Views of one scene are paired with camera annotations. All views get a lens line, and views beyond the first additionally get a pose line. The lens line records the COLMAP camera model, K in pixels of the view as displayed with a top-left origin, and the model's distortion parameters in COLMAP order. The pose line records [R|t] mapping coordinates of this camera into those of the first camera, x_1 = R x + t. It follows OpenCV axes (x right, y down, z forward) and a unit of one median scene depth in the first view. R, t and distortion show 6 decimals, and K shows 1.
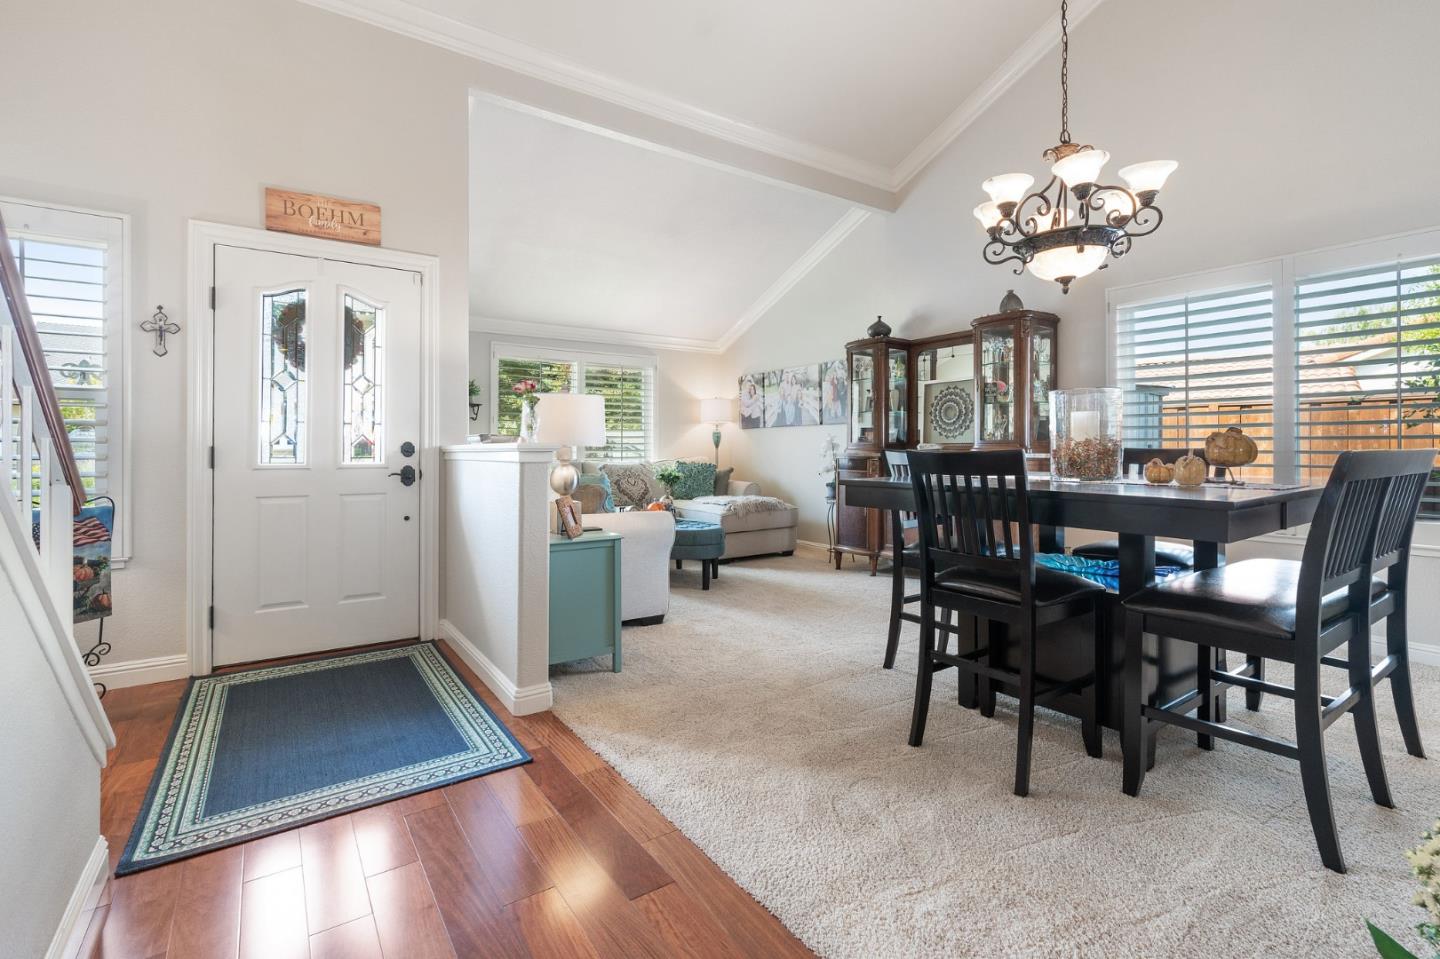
lens RADIAL K [[648.5, 0, 724.7], [0, 648.5, 476.3], [0, 0, 1]] dist [-0.011578, -0.000456]
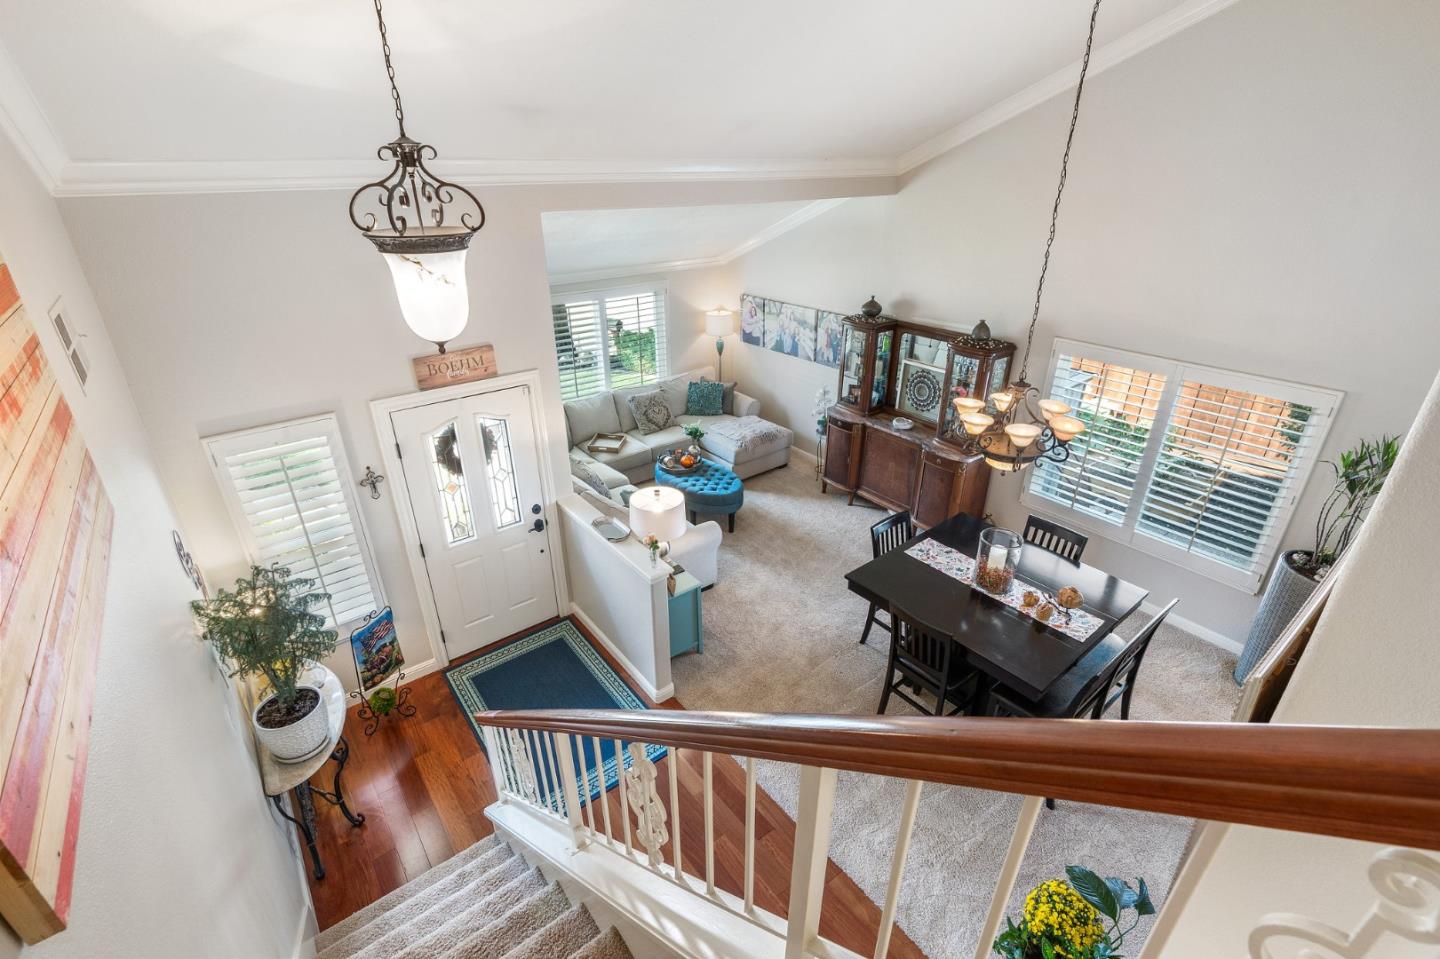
lens RADIAL K [[648.5, 0, 712.9], [0, 648.5, 474.5], [0, 0, 1]] dist [-0.011578, -0.000456]
pose [[0.998581, -0.032345, 0.042294, -0.108532], [0.010858, 0.901350, 0.432955, -0.472308], [-0.052126, -0.431882, 0.900423, -0.169041]]
